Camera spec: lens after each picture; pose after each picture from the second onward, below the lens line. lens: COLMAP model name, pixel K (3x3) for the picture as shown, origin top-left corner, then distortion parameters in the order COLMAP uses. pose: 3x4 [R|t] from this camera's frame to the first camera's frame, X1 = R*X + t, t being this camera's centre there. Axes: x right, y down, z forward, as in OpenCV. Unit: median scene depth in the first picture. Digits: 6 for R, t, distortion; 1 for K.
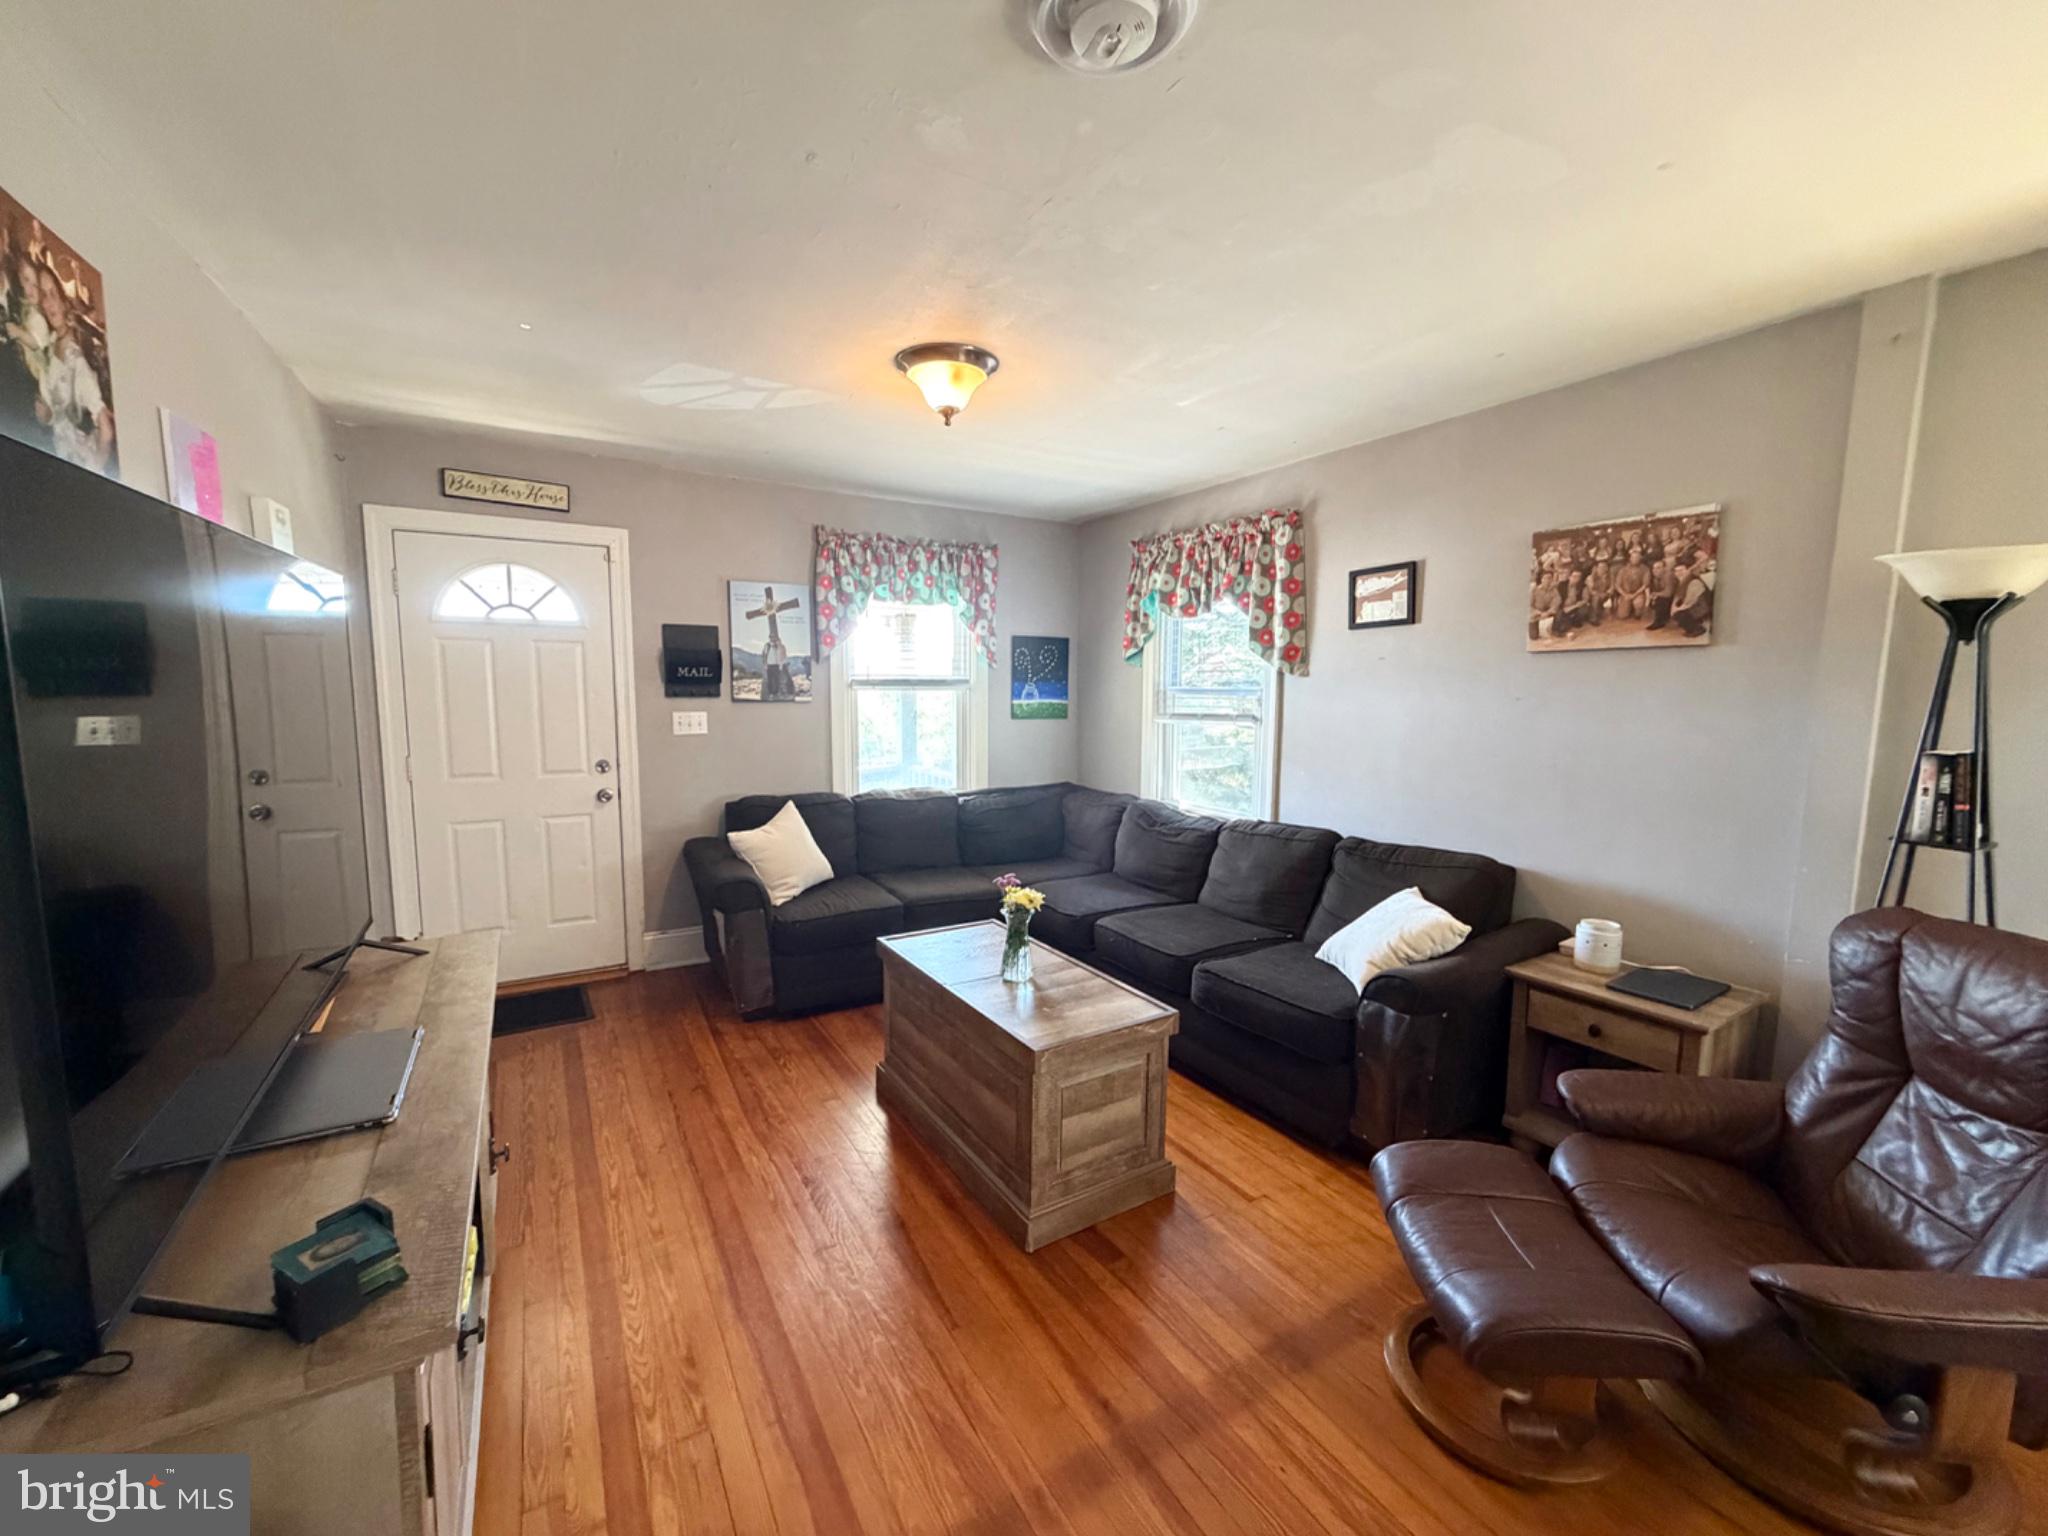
lens RADIAL K [[818.7, 0, 1017.9], [0, 818.7, 765.7], [0, 0, 1]] dist [0.001811, 0.000061]
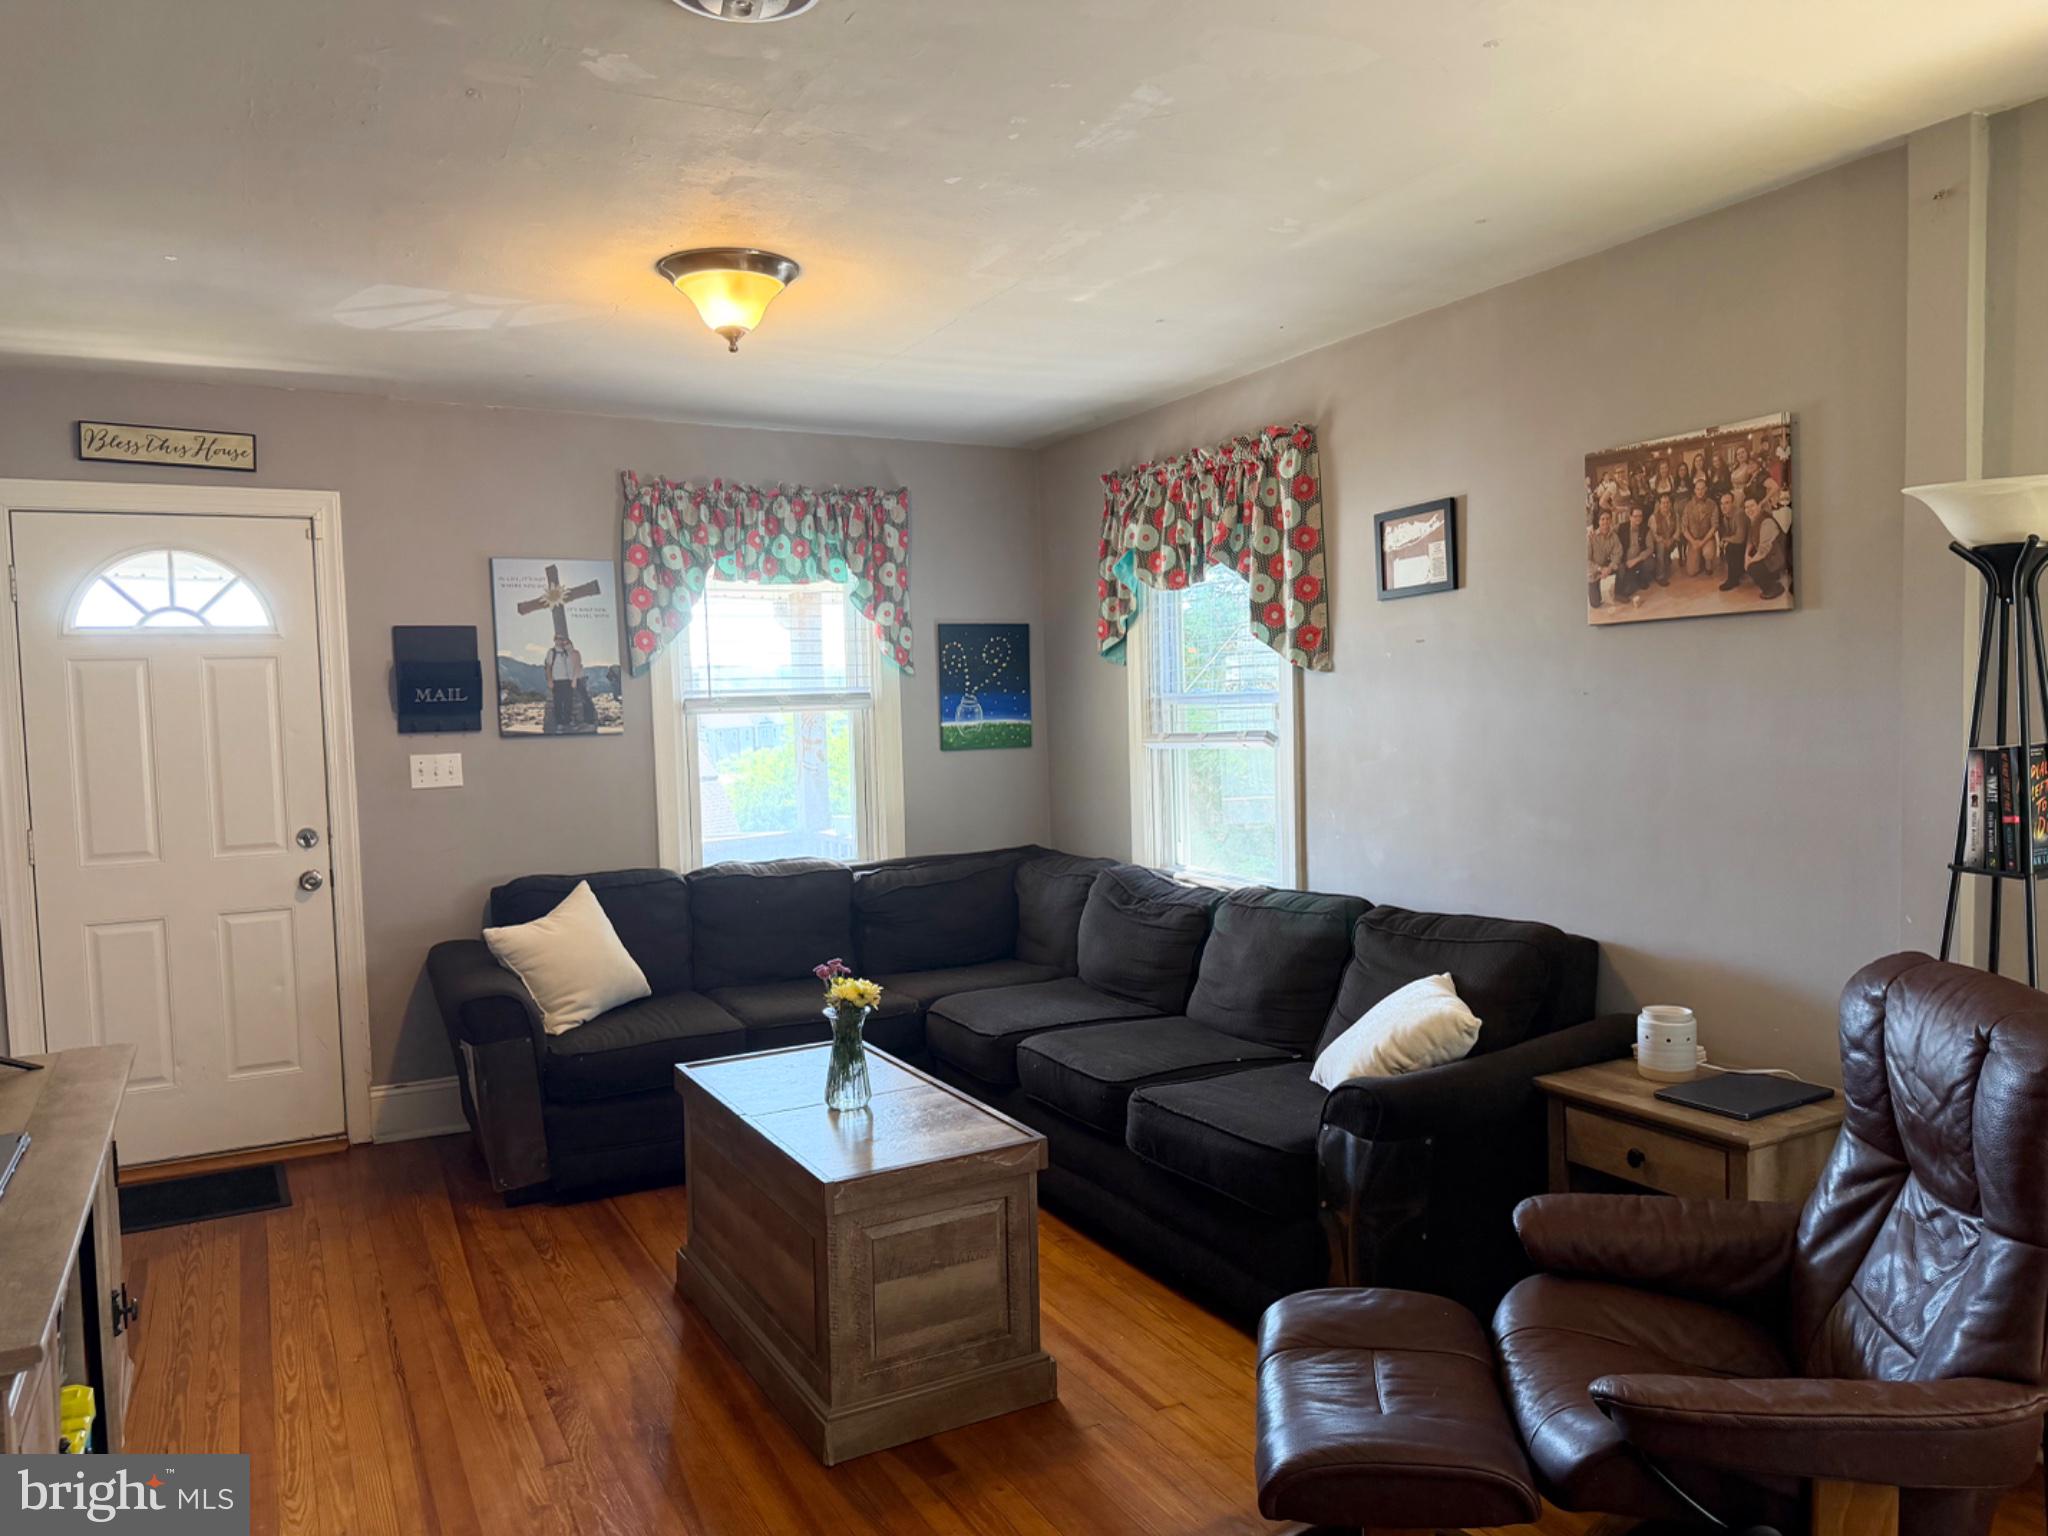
lens RADIAL K [[1436.6, 0, 1026.8], [0, 1436.6, 772.7], [0, 0, 1]] dist [0.106700, -0.169145]
pose [[0.998225, -0.031698, -0.050413, 0.158476], [0.029340, 0.998472, -0.046832, 0.021879], [0.051821, 0.045269, 0.997630, -0.187138]]
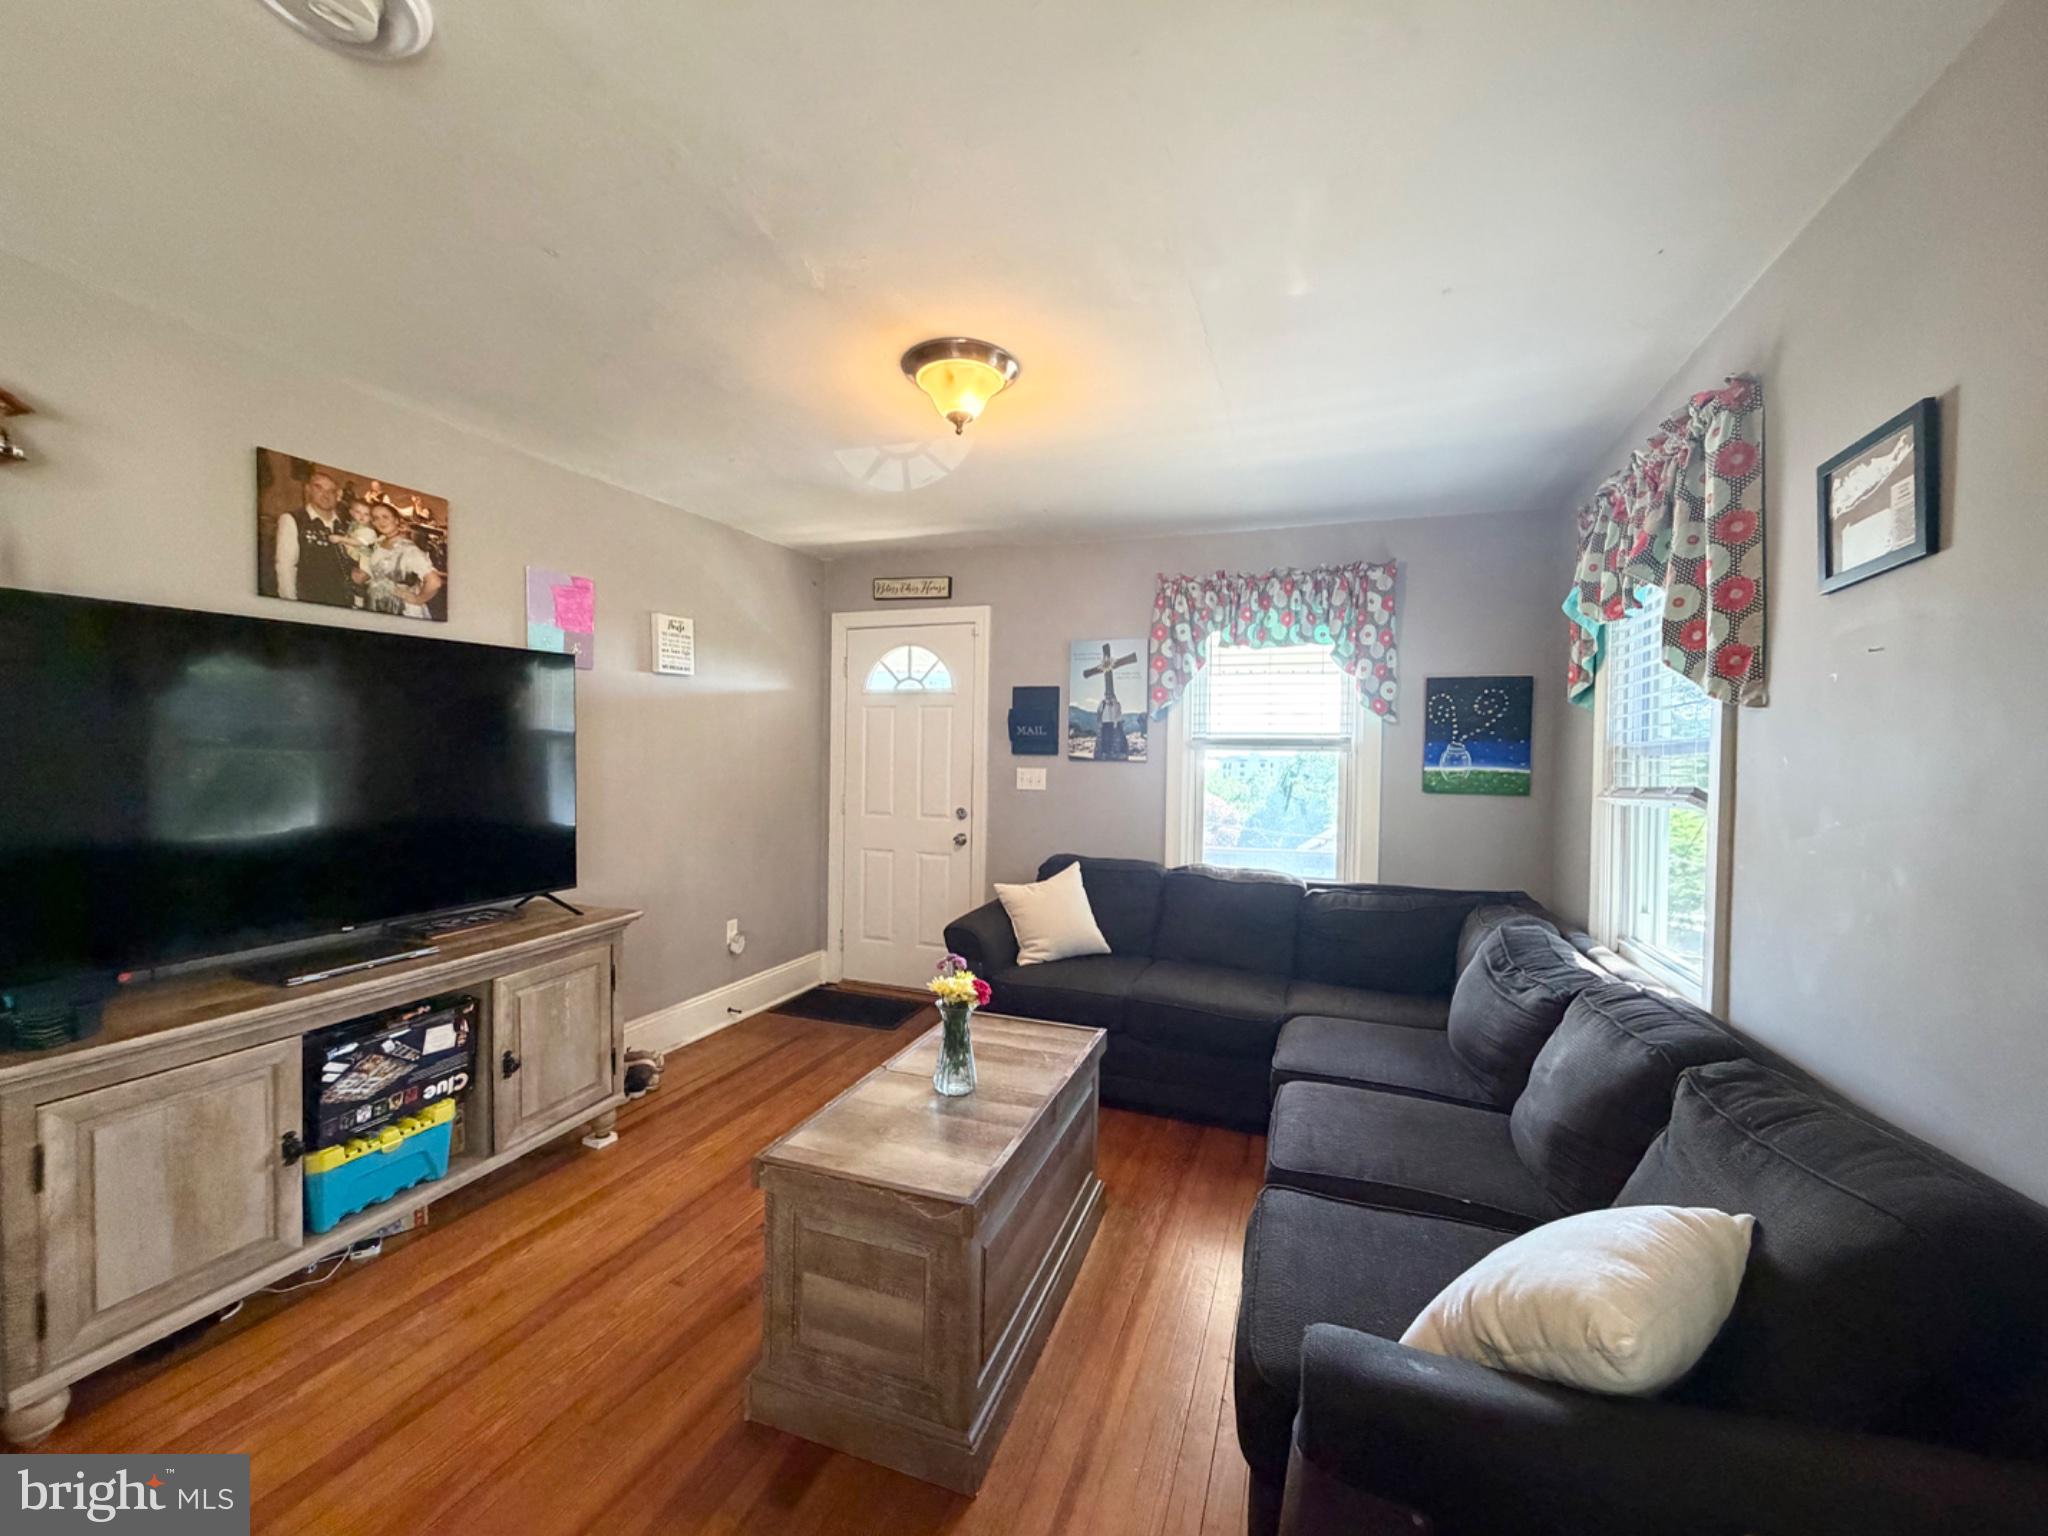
lens RADIAL K [[818.7, 0, 1017.9], [0, 818.7, 765.7], [0, 0, 1]] dist [0.001811, 0.000061]
pose [[0.621136, 0.011578, -0.783617, 0.451098], [-0.093152, 0.993893, -0.059152, -0.005907], [0.778147, 0.109738, 0.618421, 0.367590]]
